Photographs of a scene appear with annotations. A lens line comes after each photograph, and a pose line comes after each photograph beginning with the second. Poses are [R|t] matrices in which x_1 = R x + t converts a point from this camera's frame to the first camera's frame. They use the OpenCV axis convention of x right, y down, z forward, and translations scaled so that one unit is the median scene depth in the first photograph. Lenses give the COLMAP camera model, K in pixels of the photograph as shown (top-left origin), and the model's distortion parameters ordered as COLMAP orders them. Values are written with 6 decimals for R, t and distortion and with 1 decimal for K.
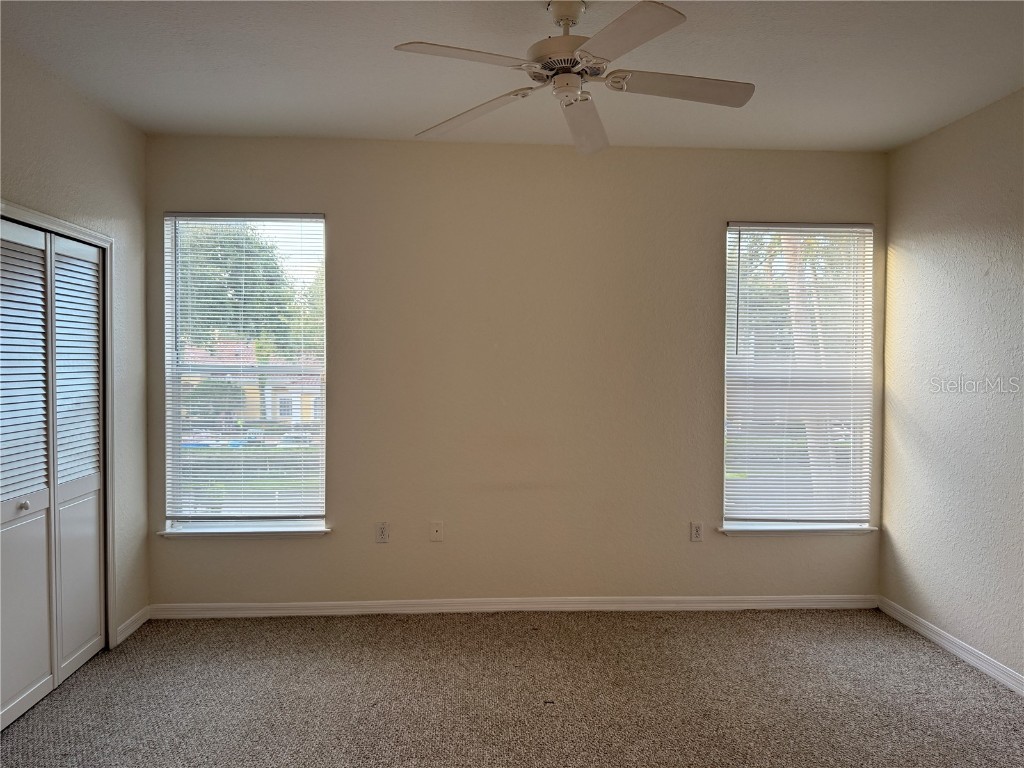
lens RADIAL K [[705.2, 0, 510.3], [0, 705.2, 379.7], [0, 0, 1]] dist [0.073382, -0.104928]
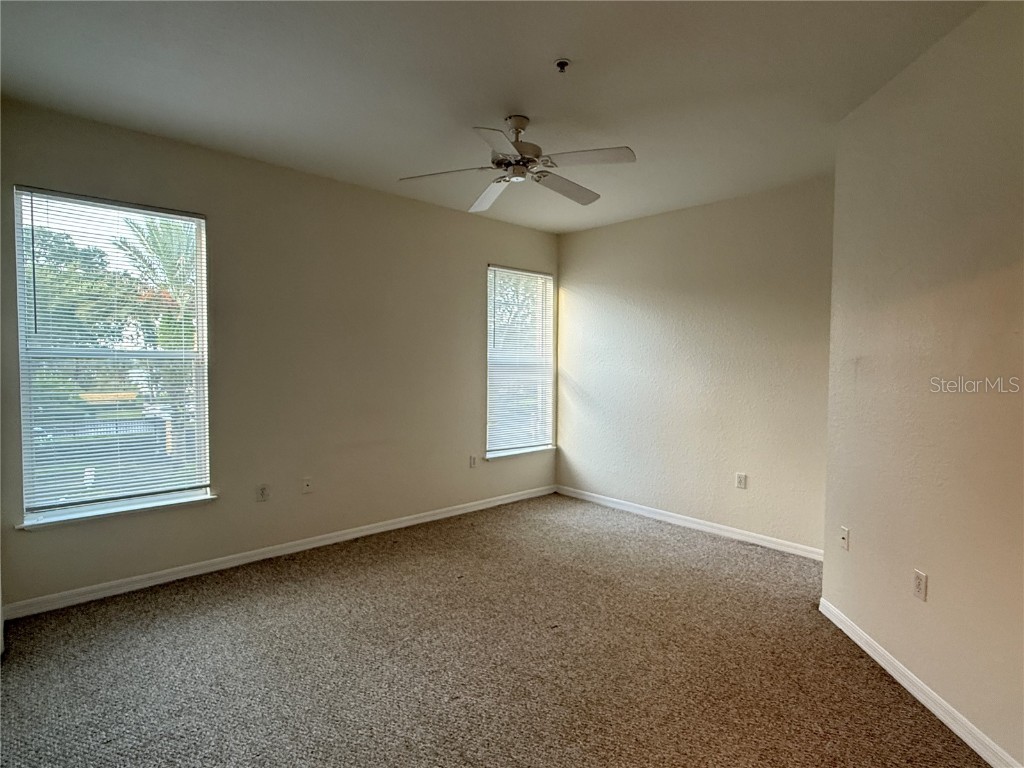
lens RADIAL K [[522.1, 0, 494.2], [0, 522.1, 385.1], [0, 0, 1]] dist [0.011968, 0.000030]
pose [[0.793345, -0.026755, 0.608184, -0.405631], [0.007425, 0.999385, 0.034279, 0.008341], [-0.608727, -0.022679, 0.793055, 0.069456]]
